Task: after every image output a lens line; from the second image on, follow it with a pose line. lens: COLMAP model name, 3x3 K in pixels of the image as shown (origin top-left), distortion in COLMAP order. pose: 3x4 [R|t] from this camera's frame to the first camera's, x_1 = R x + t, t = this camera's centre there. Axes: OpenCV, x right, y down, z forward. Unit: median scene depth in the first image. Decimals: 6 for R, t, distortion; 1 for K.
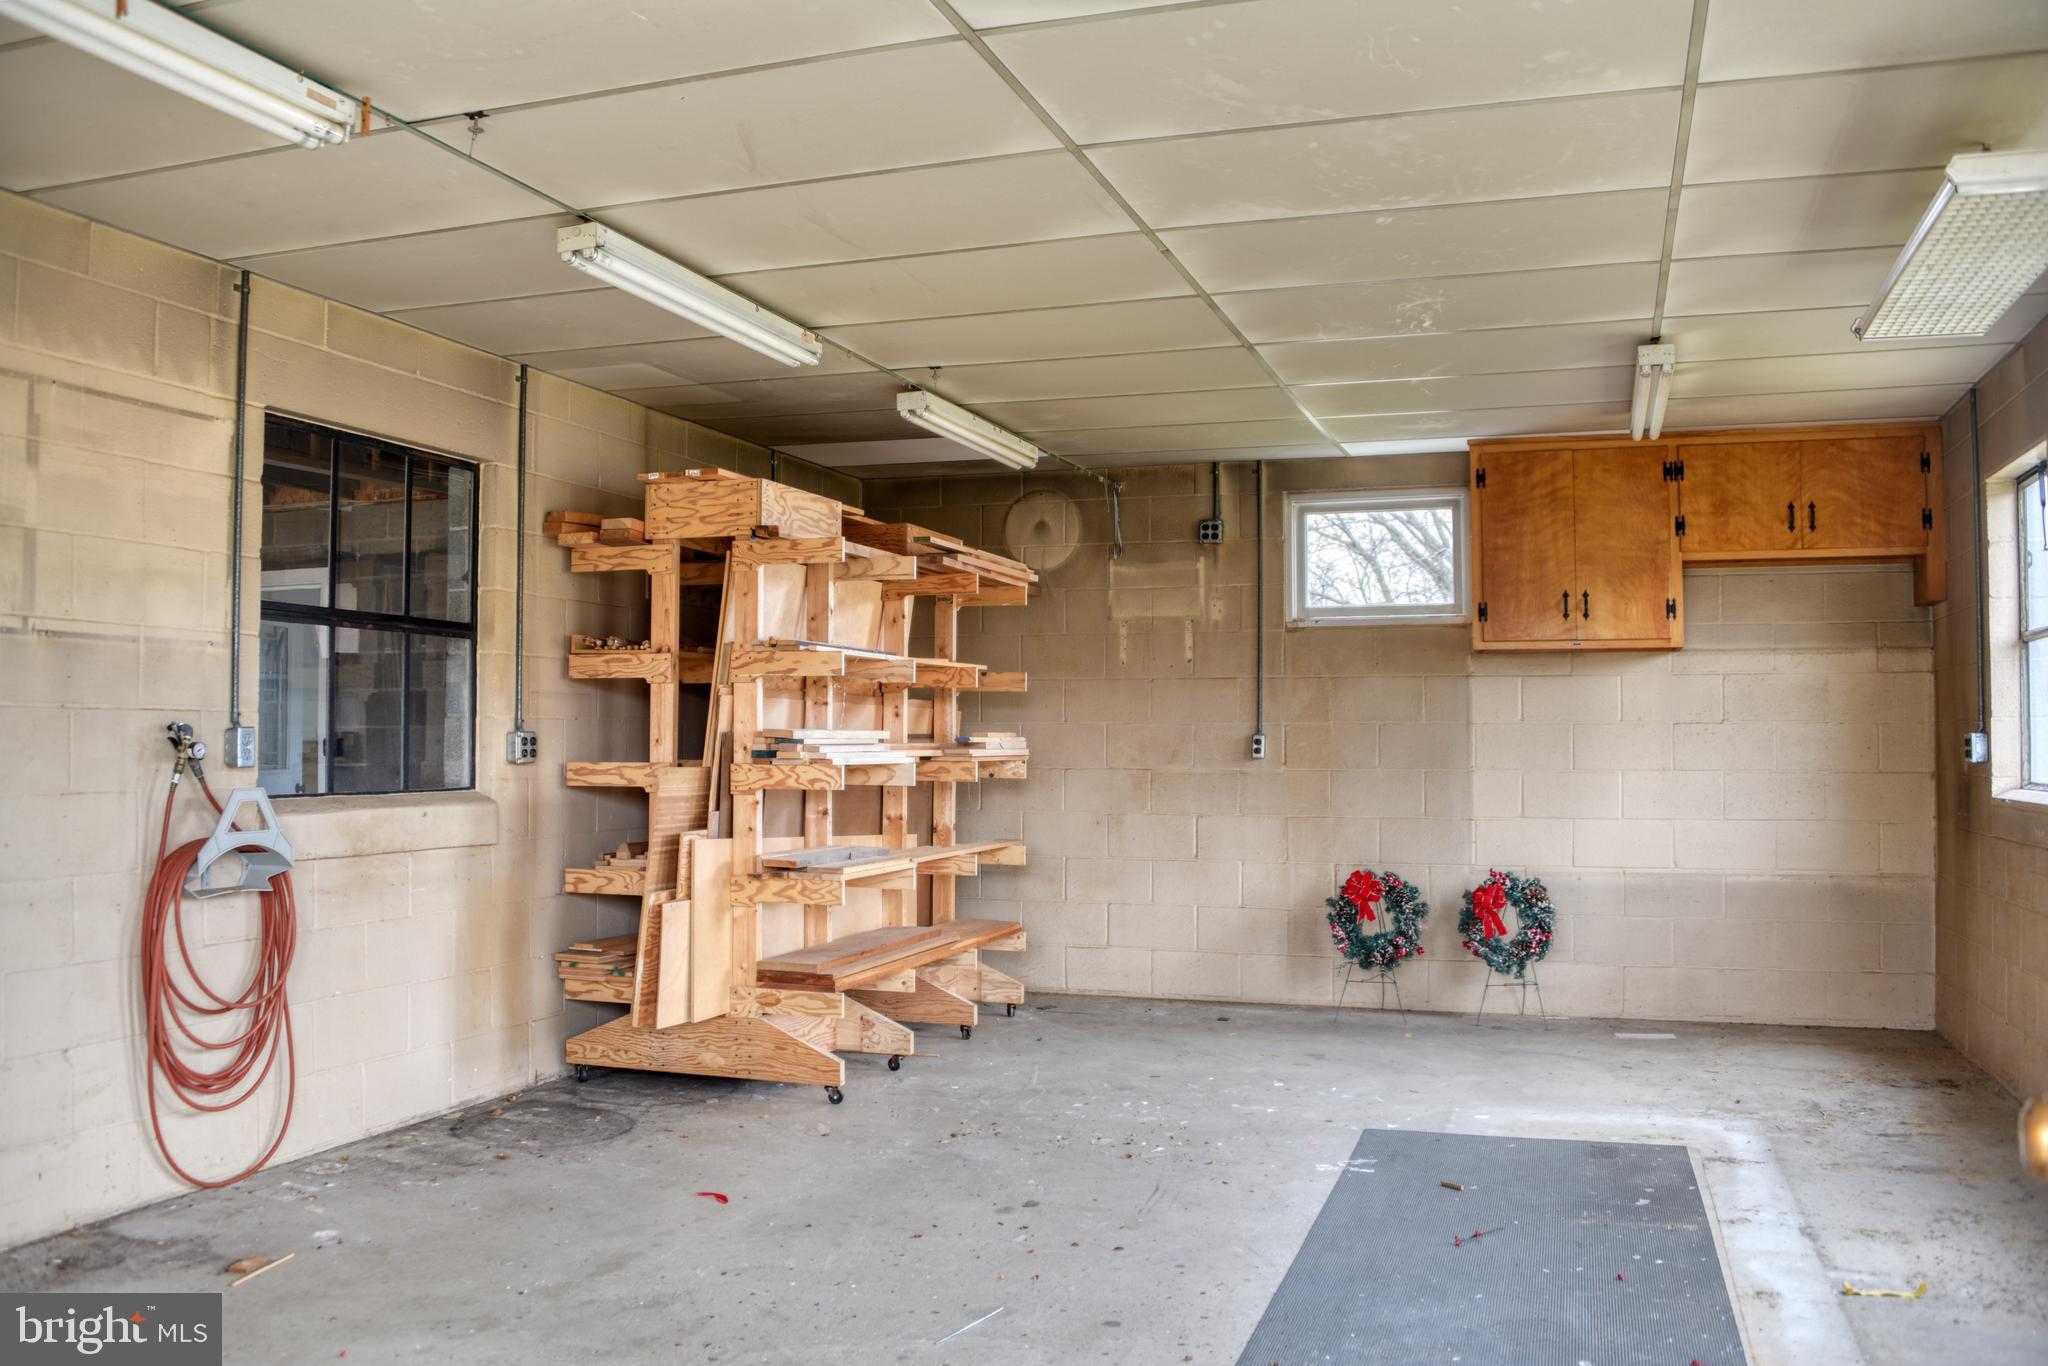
lens RADIAL K [[1684.4, 0, 989.0], [0, 1684.4, 686.0], [0, 0, 1]] dist [-0.134224, 0.058641]
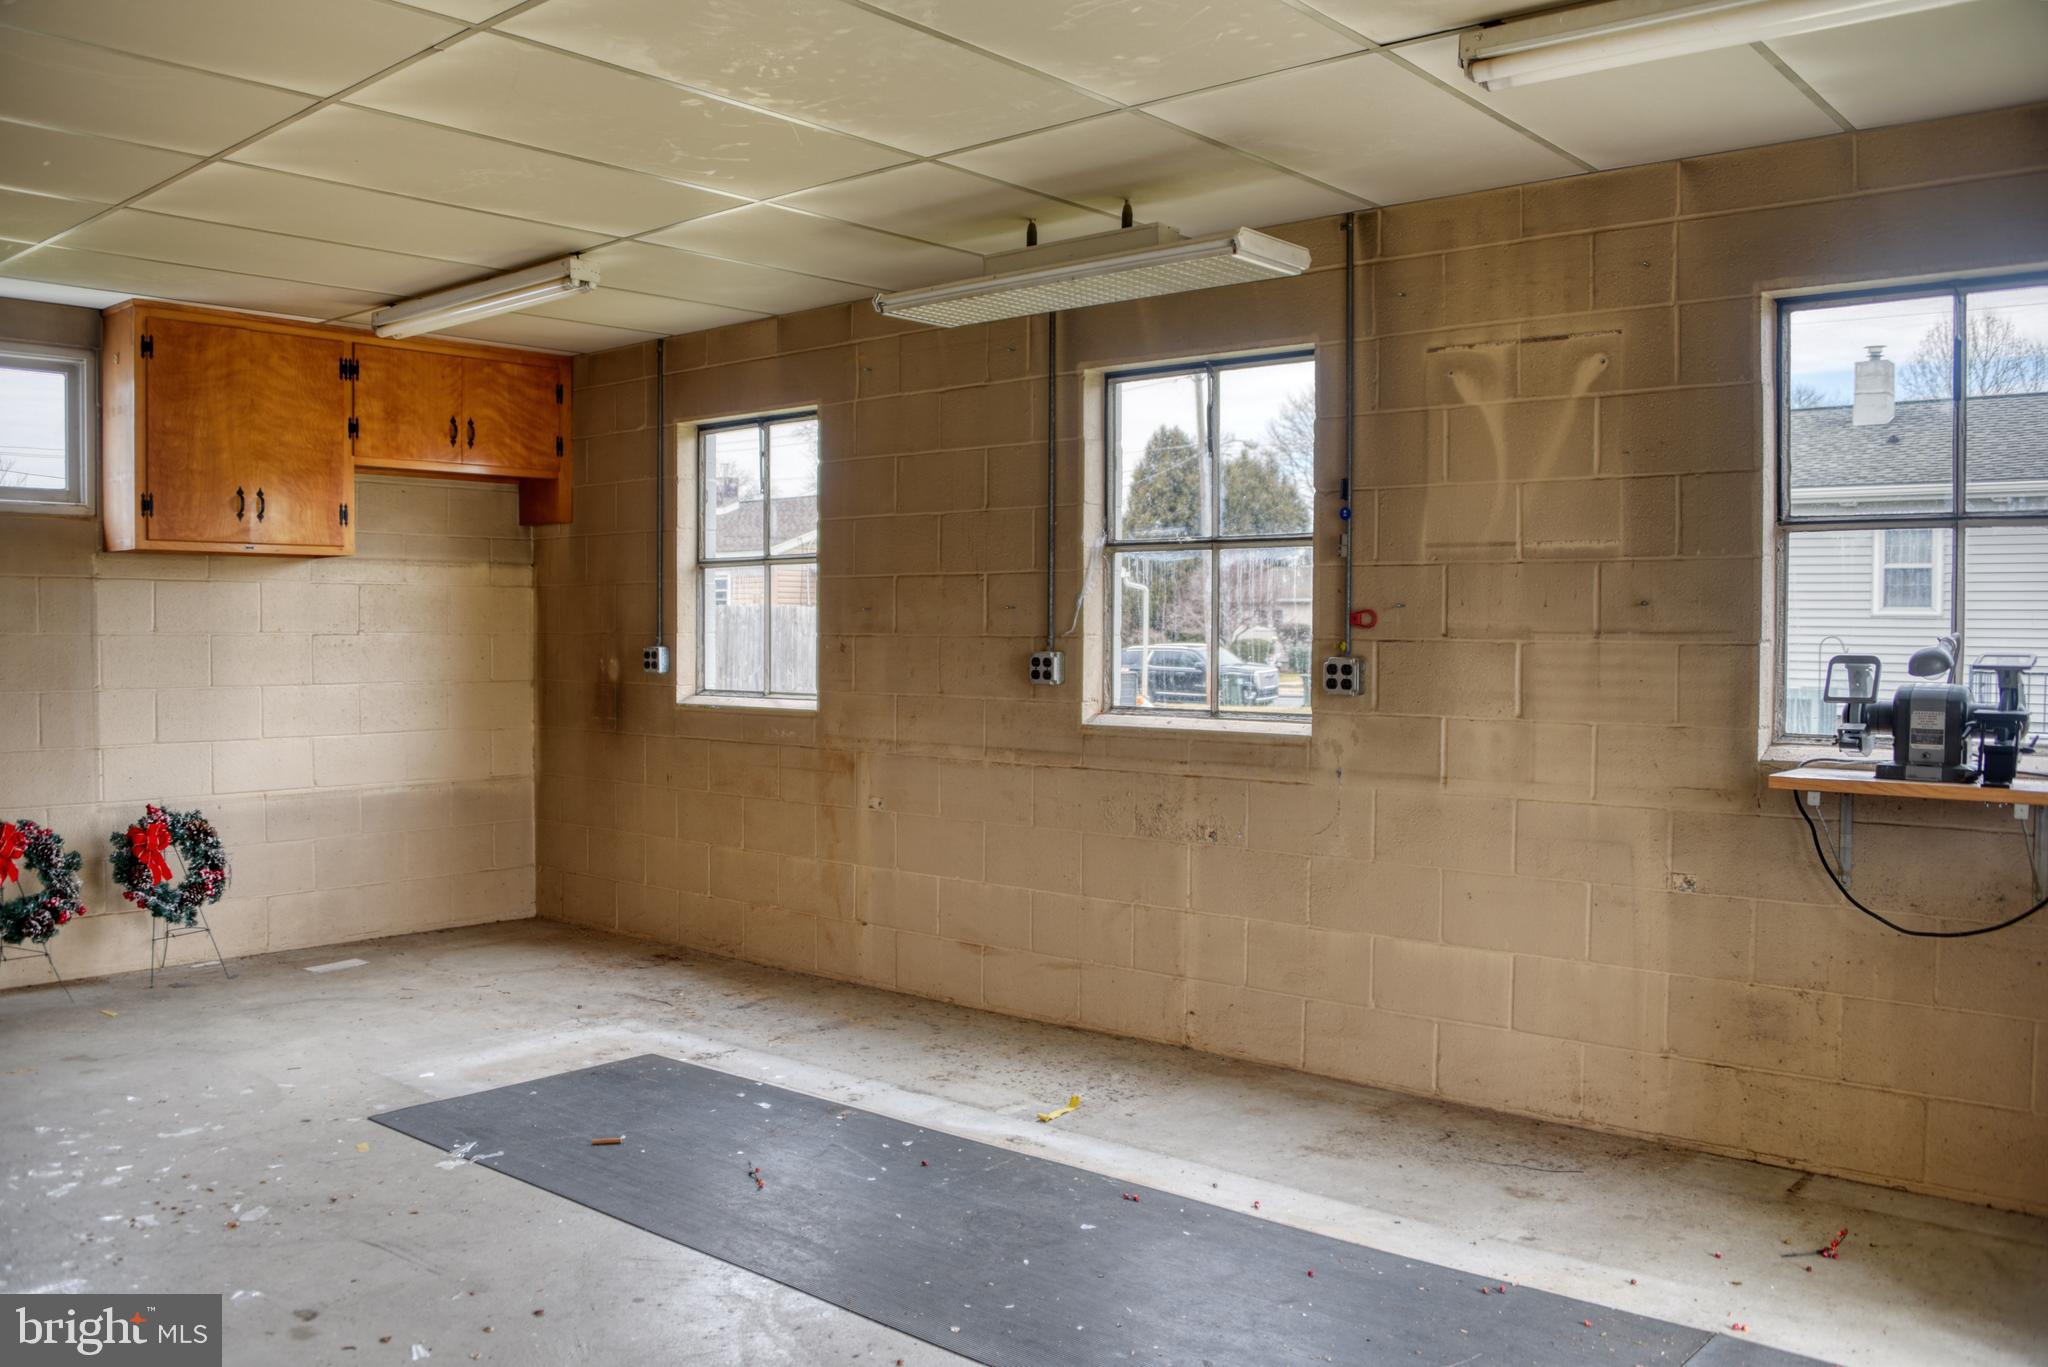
lens RADIAL K [[1684.4, 0, 989.0], [0, 1684.4, 686.5], [0, 0, 1]] dist [-0.134224, 0.058641]
pose [[0.366638, -0.033710, 0.929753, -0.336400], [-0.032370, 0.998276, 0.048959, -0.006799], [-0.929801, -0.048047, 0.364914, 0.304274]]
